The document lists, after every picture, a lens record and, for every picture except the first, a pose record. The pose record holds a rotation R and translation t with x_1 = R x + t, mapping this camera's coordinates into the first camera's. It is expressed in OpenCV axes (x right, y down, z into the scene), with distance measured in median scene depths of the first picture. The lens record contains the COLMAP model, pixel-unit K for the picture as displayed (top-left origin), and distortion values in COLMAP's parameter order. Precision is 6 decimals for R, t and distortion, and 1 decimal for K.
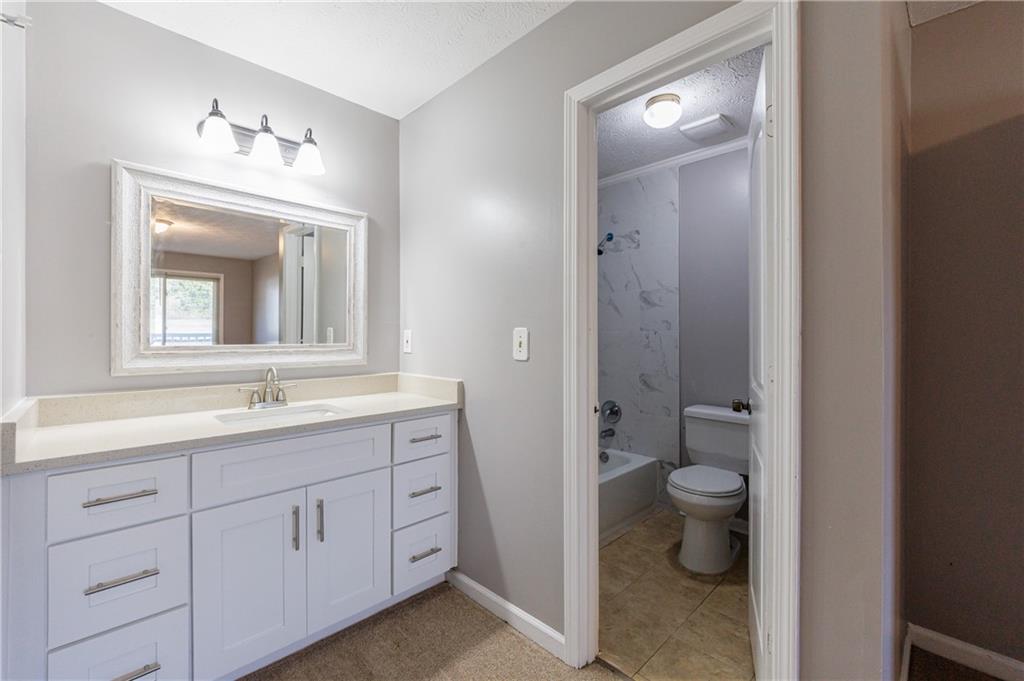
lens RADIAL K [[438.3, 0, 527.8], [0, 438.3, 337.5], [0, 0, 1]] dist [-0.004659, -0.000151]
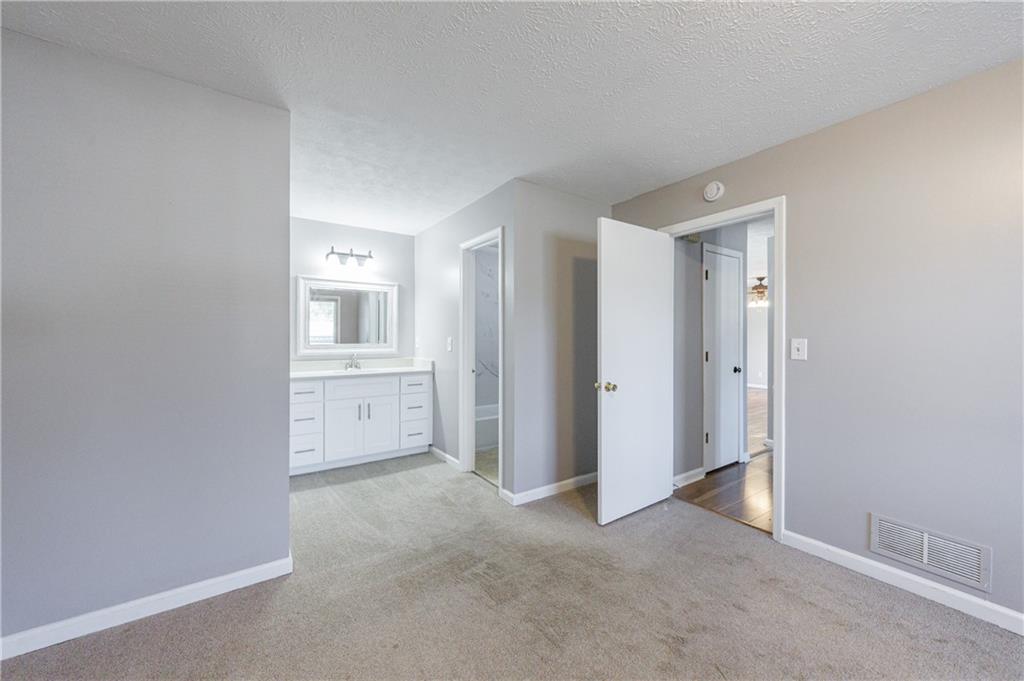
lens RADIAL K [[396.8, 0, 539.3], [0, 396.8, 338.5], [0, 0, 1]] dist [0.000868, 0.000092]
pose [[0.988912, 0.001635, -0.148492, 0.857858], [-0.001516, 0.999998, 0.000913, -0.019534], [0.148494, -0.000677, 0.988913, -1.158451]]
